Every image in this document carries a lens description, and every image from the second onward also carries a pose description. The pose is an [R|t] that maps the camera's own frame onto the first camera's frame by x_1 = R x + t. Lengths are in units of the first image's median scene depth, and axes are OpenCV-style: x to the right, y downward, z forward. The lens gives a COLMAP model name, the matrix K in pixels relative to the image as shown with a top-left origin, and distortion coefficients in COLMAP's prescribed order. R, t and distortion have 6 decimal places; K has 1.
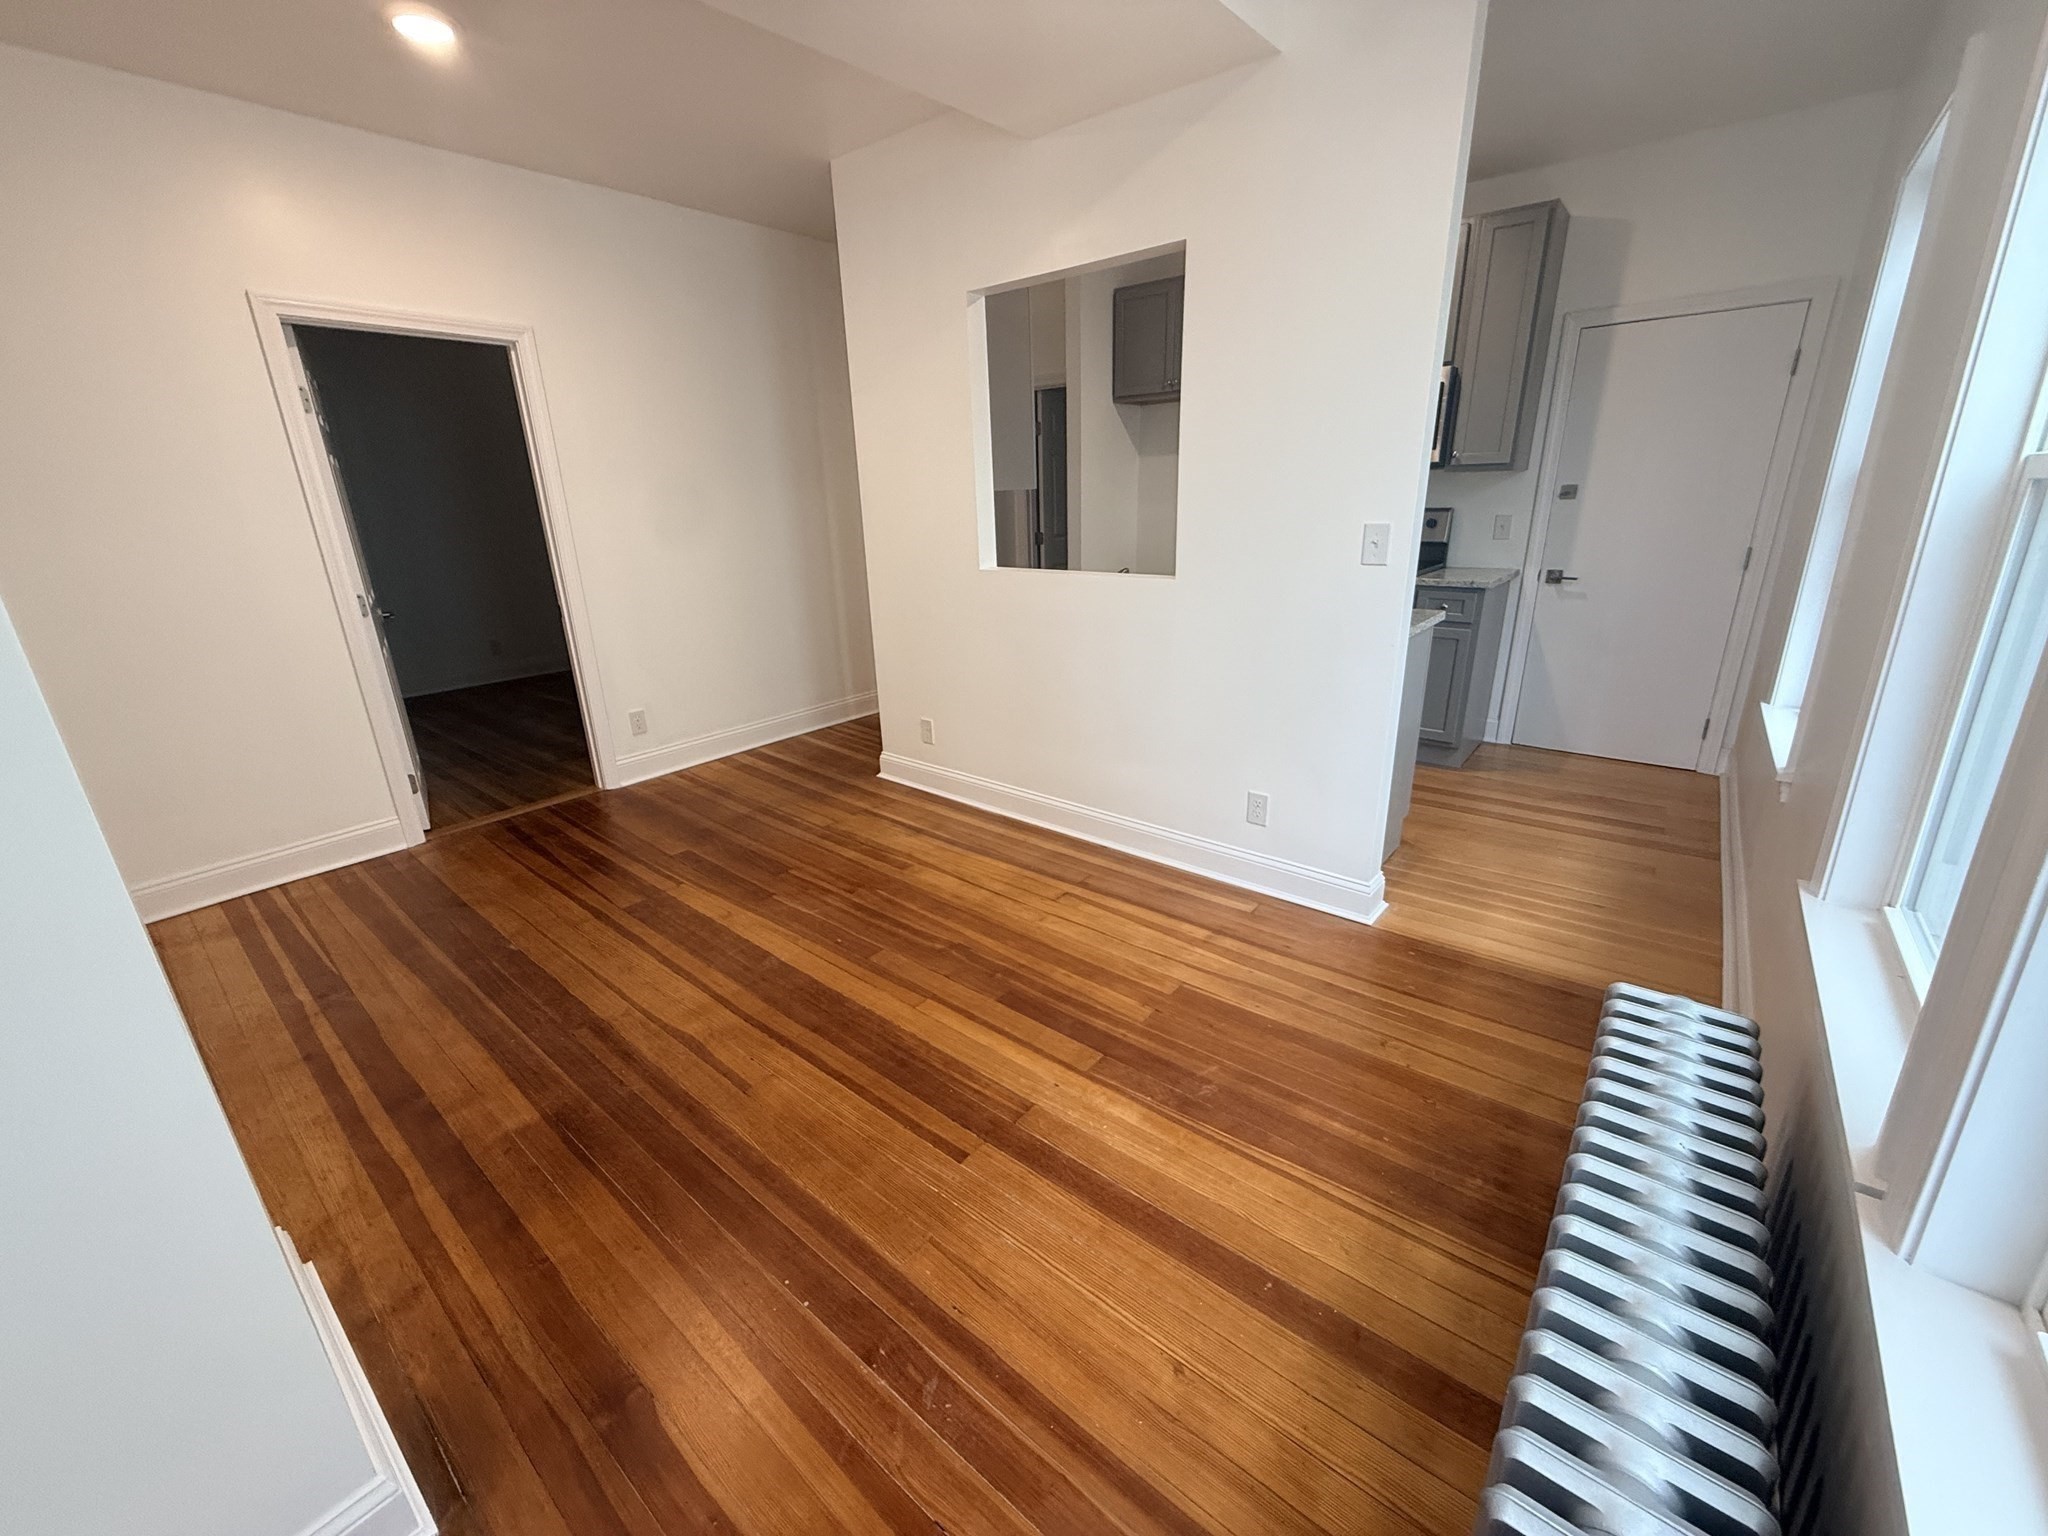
lens RADIAL K [[815.9, 0, 1026.6], [0, 815.9, 762.5], [0, 0, 1]] dist [-0.001333, 0.000574]
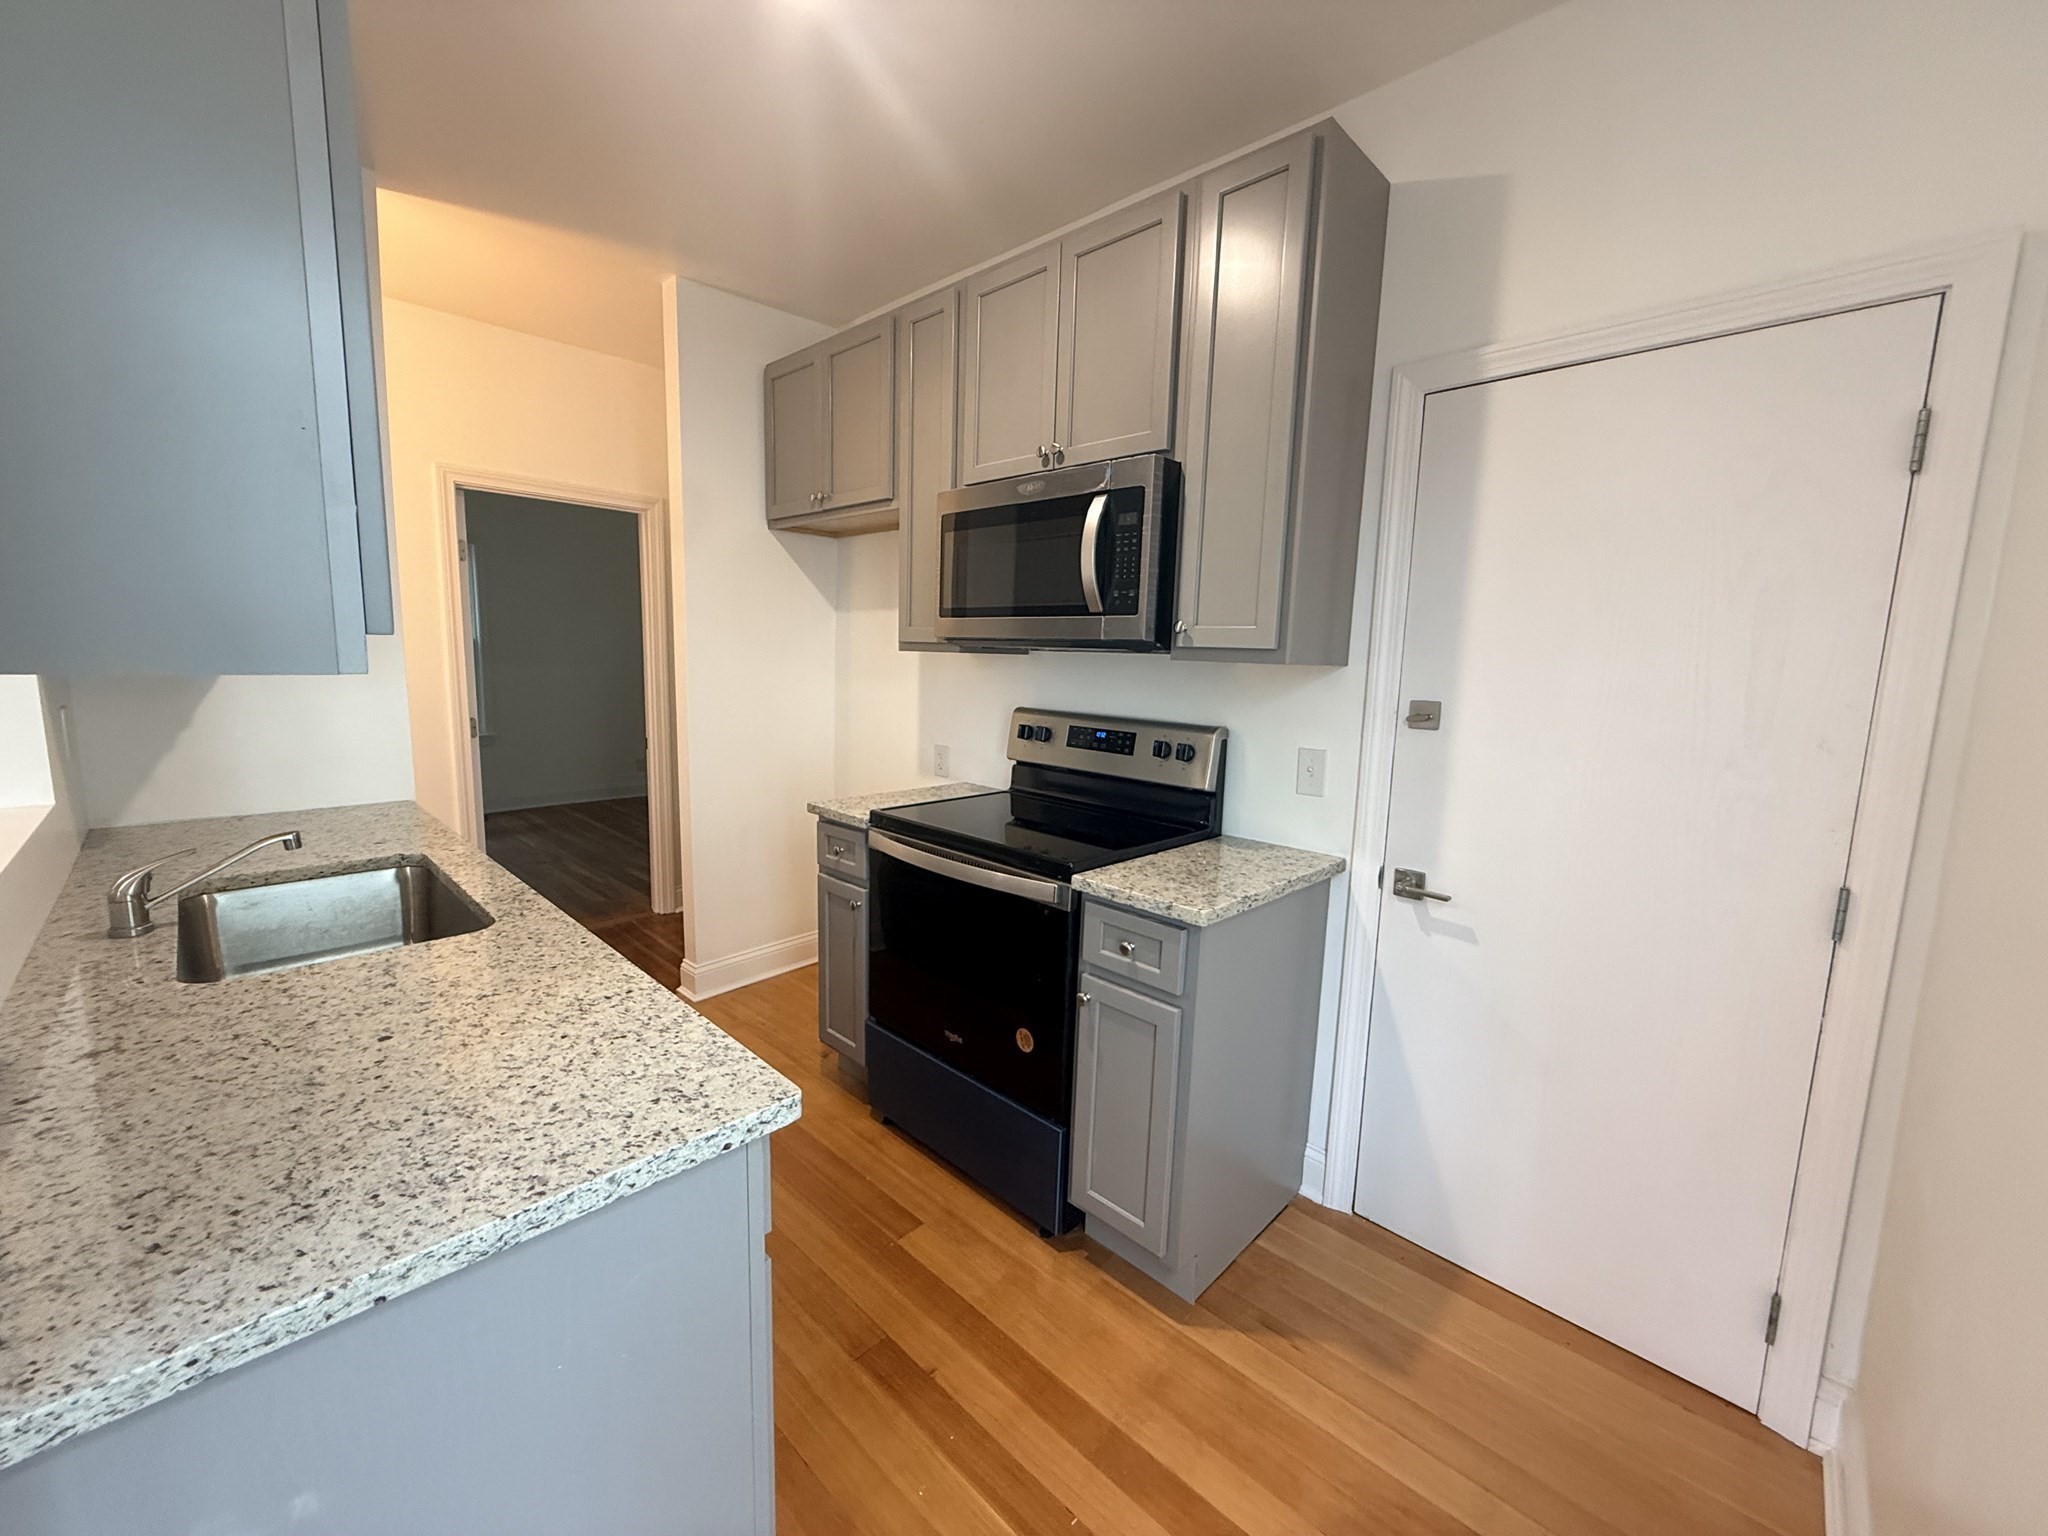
lens RADIAL K [[815.9, 0, 1023.5], [0, 815.9, 763.1], [0, 0, 1]] dist [-0.001333, 0.000574]
pose [[0.994529, 0.066832, -0.080284, 0.460529], [-0.080631, 0.979756, -0.183237, -0.193321], [0.066412, 0.188708, 0.979785, 0.510022]]
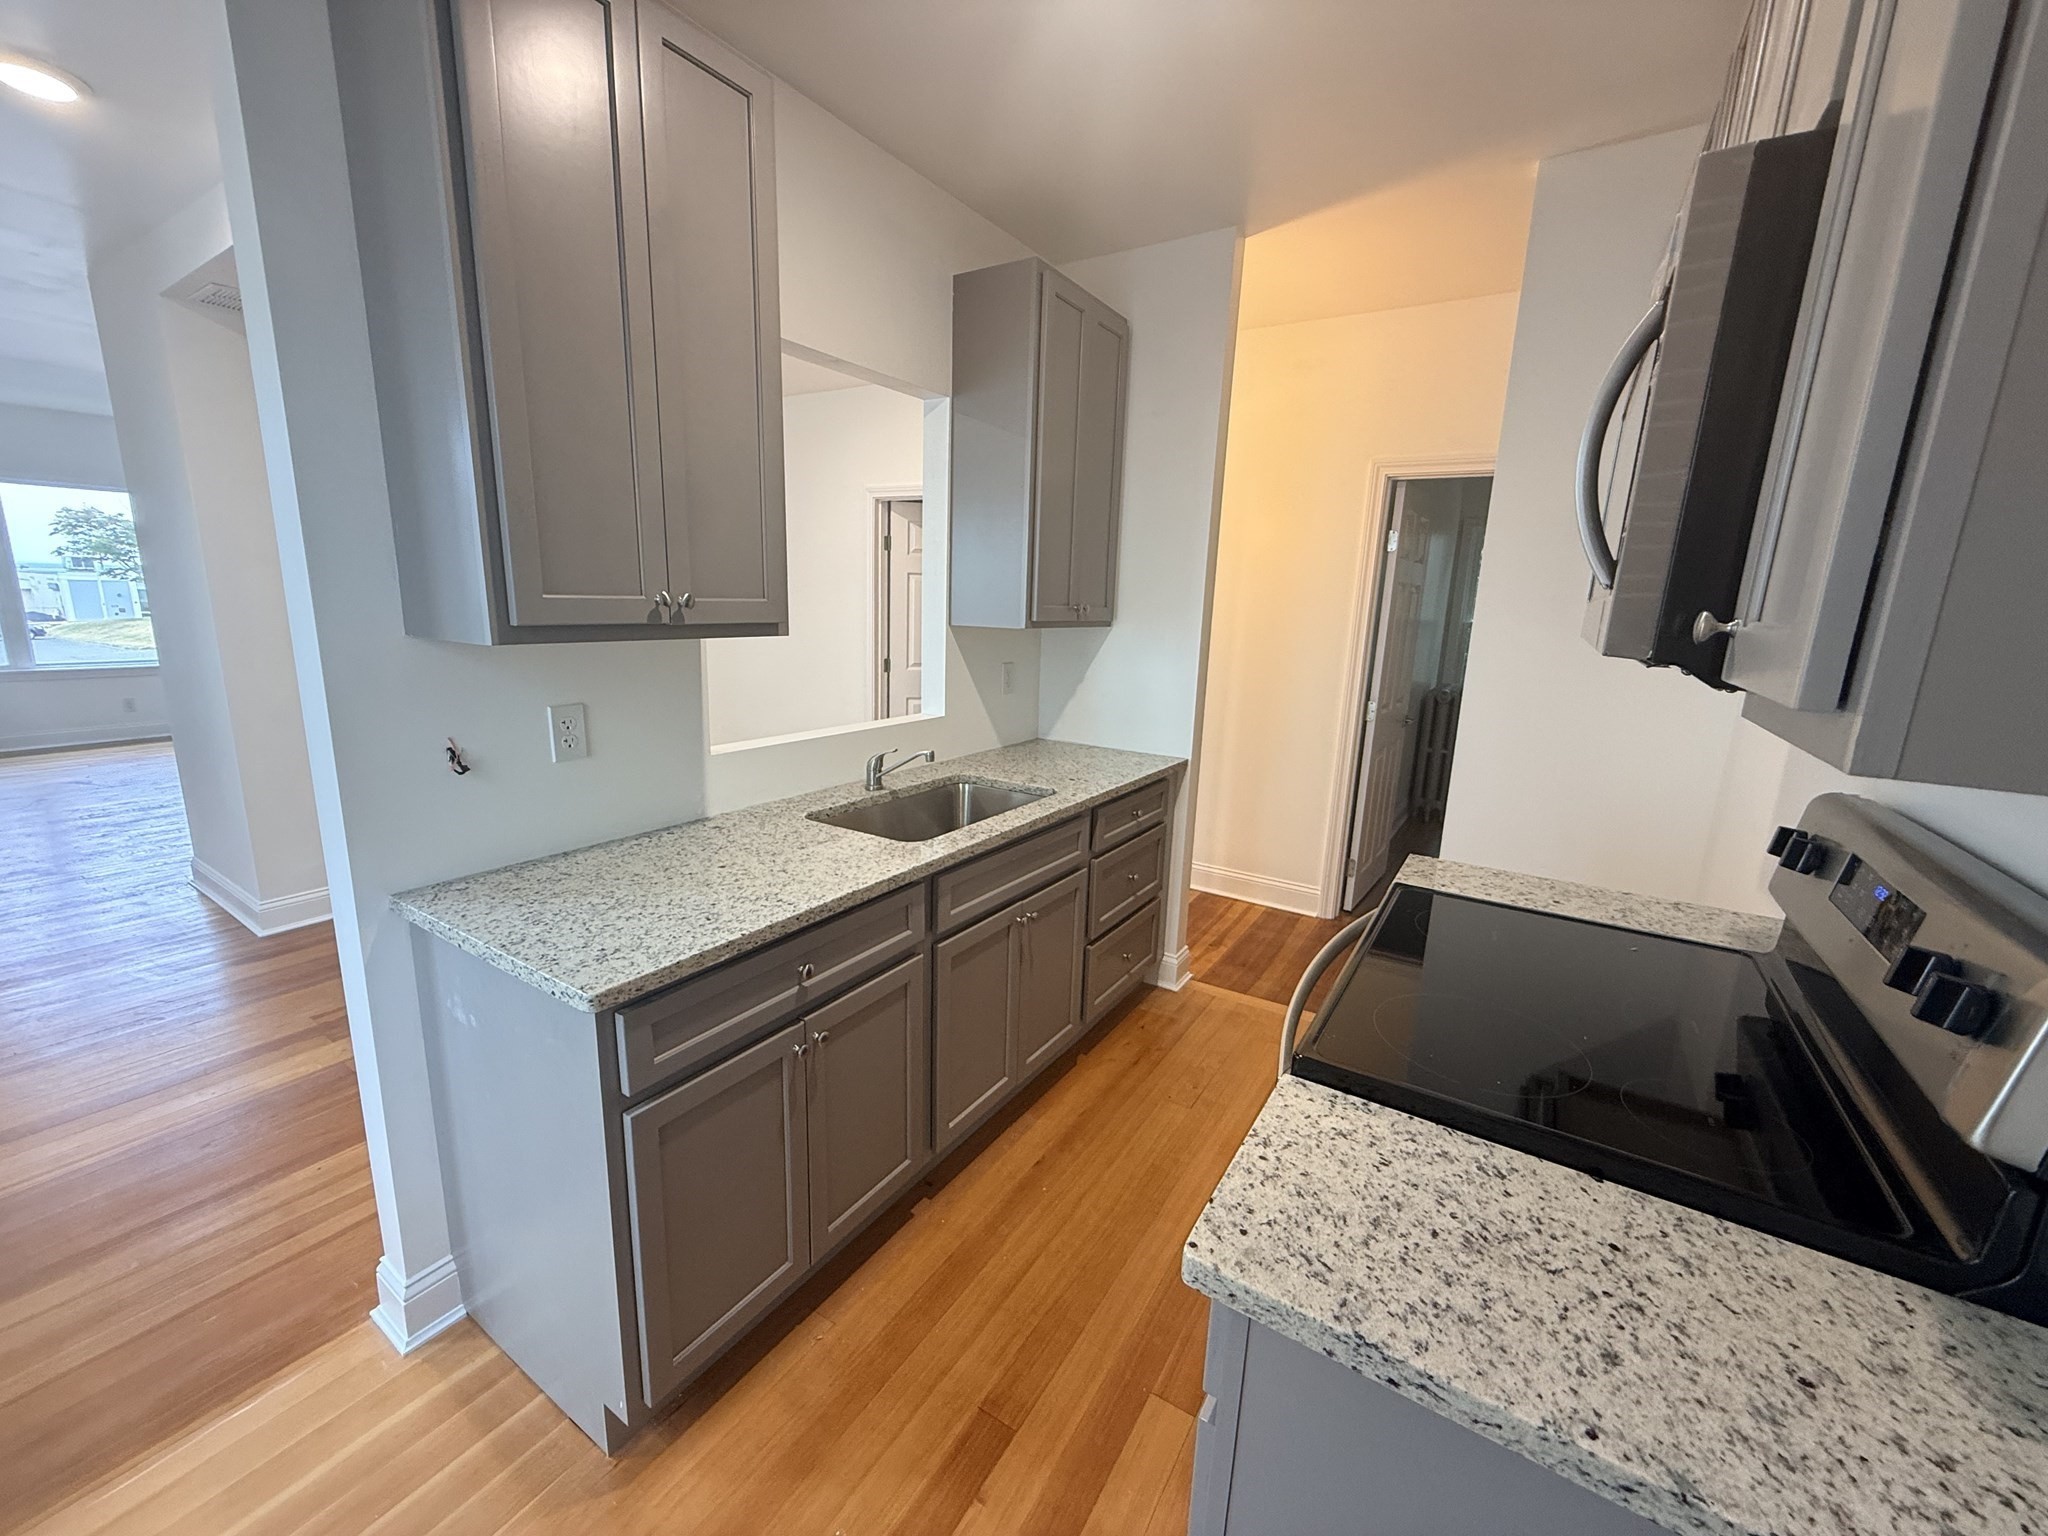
lens RADIAL K [[815.9, 0, 1027.1], [0, 815.9, 767.2], [0, 0, 1]] dist [-0.001333, 0.000574]
pose [[0.118039, 0.235443, -0.964693, 0.670992], [-0.353112, 0.917940, 0.180826, -0.324646], [0.928105, 0.319300, 0.191491, 0.823562]]
